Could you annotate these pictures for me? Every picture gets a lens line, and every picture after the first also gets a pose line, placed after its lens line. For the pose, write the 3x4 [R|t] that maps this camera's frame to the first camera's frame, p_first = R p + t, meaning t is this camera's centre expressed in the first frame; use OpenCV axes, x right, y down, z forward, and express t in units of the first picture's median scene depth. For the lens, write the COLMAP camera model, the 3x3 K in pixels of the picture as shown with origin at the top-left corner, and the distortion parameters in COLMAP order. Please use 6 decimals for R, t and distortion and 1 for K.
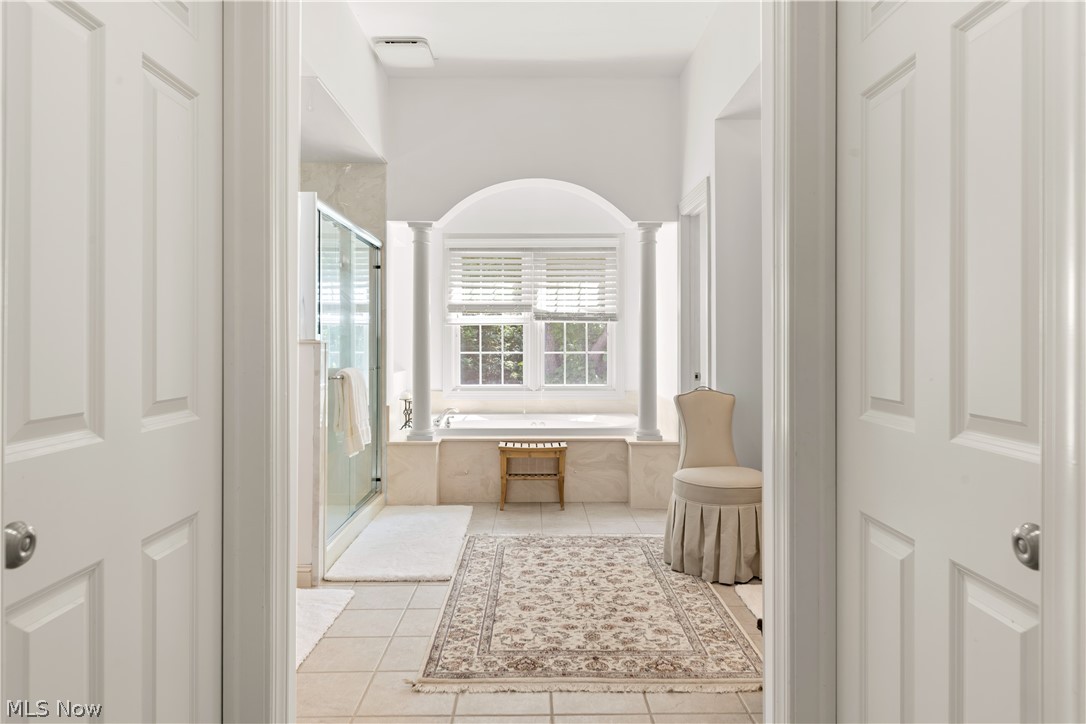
lens RADIAL K [[731.4, 0, 540.5], [0, 731.4, 342.1], [0, 0, 1]] dist [0.059831, 0.000174]
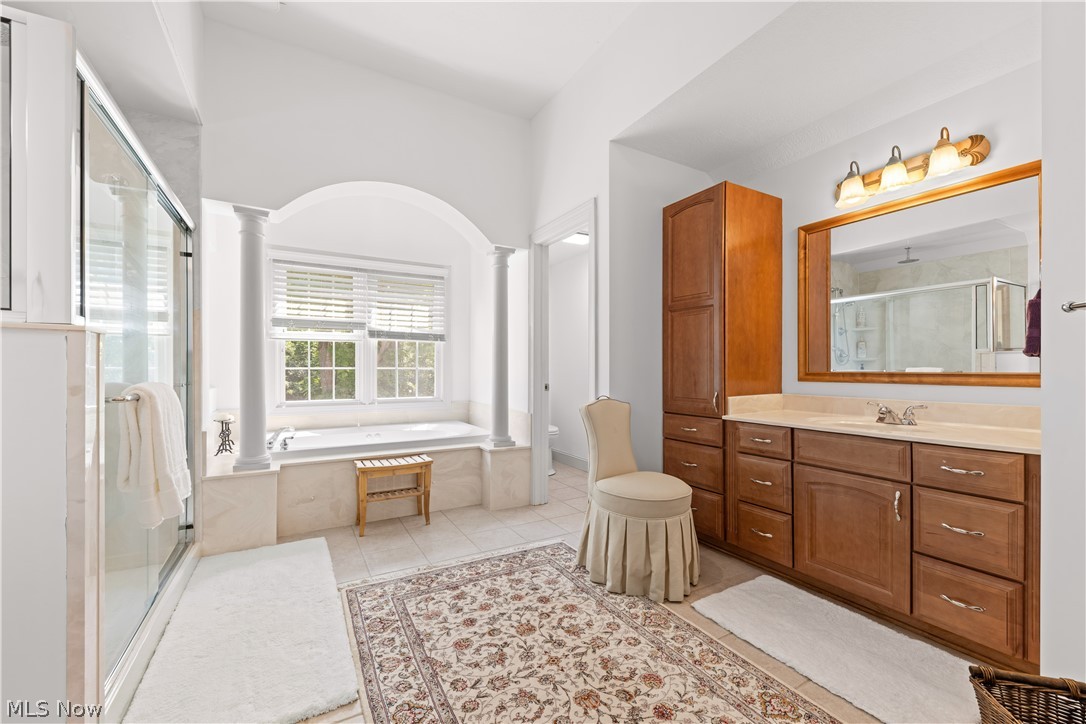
lens RADIAL K [[436.4, 0, 545.4], [0, 436.4, 371.1], [0, 0, 1]] dist [0.013383, -0.000837]
pose [[0.871058, -0.001489, 0.491177, -0.120585], [-0.001413, 0.999984, 0.005538, 0.018202], [-0.491177, -0.005518, 0.871042, 0.404962]]
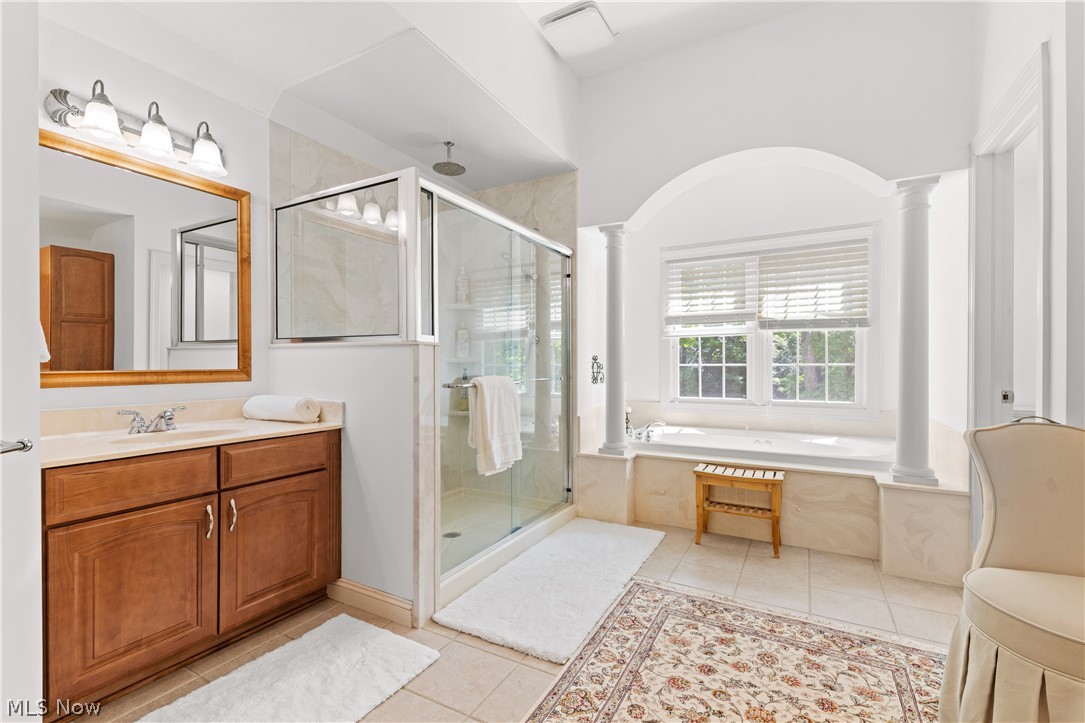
lens RADIAL K [[495.8, 0, 529.1], [0, 495.8, 368.5], [0, 0, 1]] dist [0.019783, -0.004016]
pose [[0.867332, 0.002993, -0.497720, 0.065570], [0.001825, 0.999956, 0.009194, 0.016487], [0.497726, -0.008883, 0.867289, 0.391304]]
